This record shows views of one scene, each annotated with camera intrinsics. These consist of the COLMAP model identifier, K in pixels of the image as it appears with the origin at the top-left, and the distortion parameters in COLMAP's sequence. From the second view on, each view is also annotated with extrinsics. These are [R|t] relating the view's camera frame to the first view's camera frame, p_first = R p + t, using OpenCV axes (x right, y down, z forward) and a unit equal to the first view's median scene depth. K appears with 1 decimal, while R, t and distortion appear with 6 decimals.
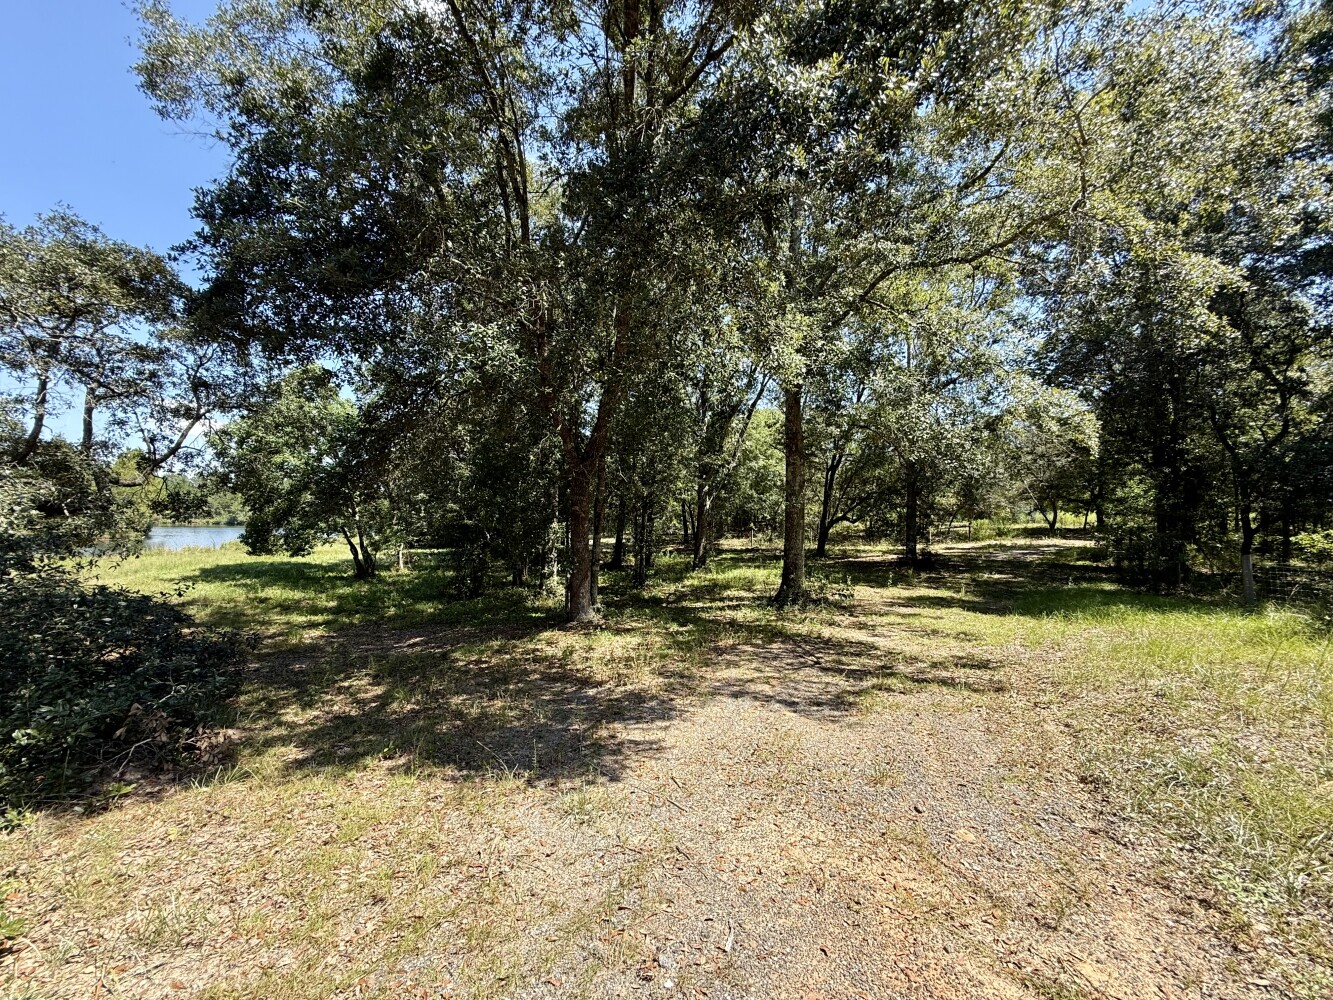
lens RADIAL K [[533.6, 0, 666.9], [0, 533.6, 503.1], [0, 0, 1]] dist [-0.001044, 0.000900]
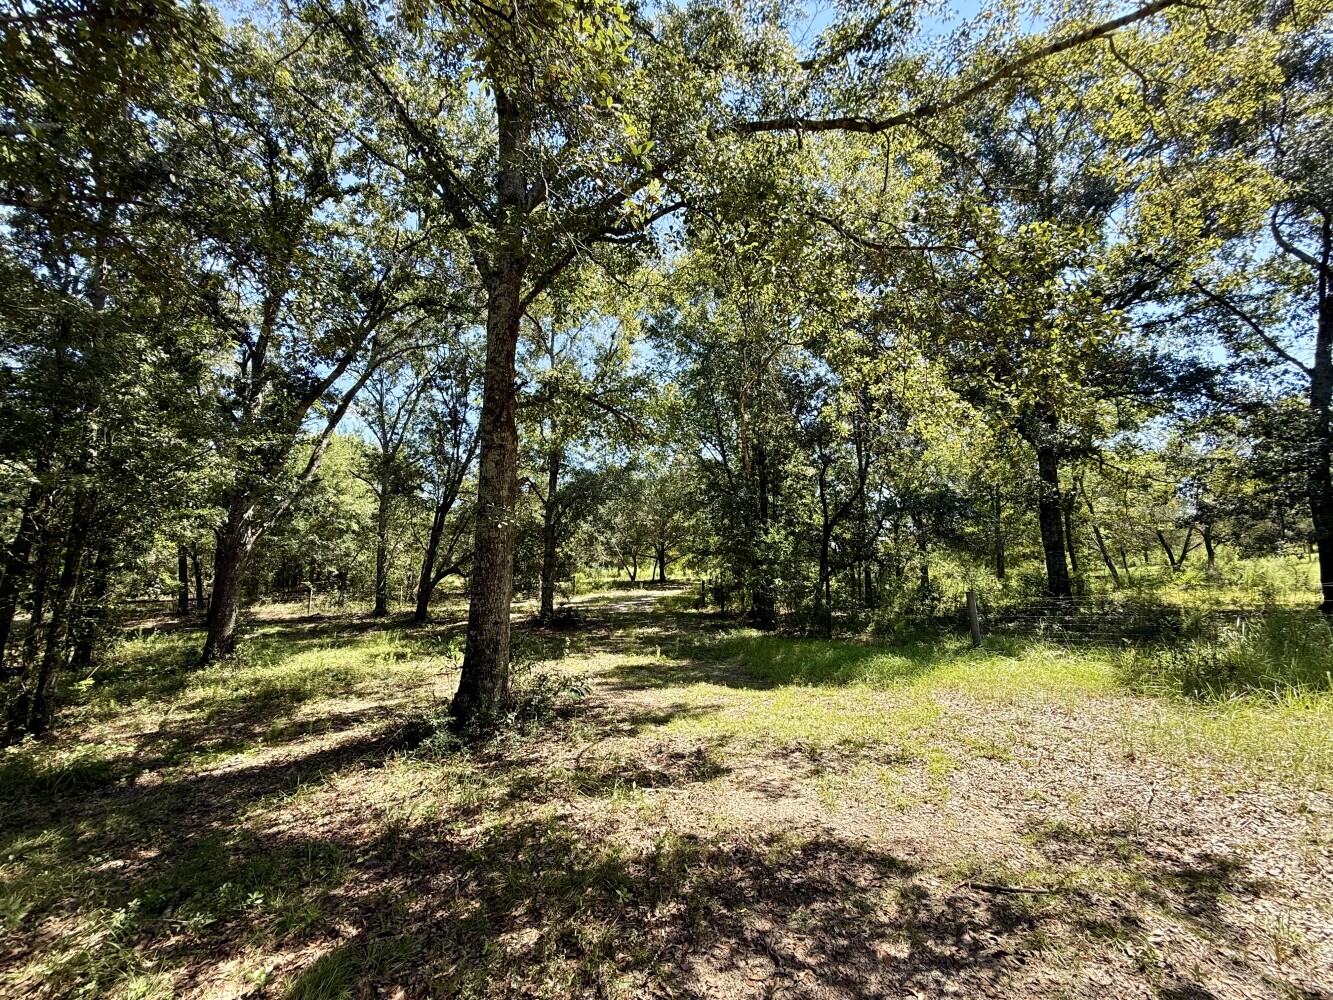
lens RADIAL K [[533.6, 0, 674.3], [0, 533.6, 509.3], [0, 0, 1]] dist [-0.001044, 0.000900]
pose [[0.707980, 0.078649, 0.701840, -0.003674], [-0.009457, 0.994746, -0.101932, 0.014859], [-0.706169, 0.065528, 0.705004, 0.198318]]
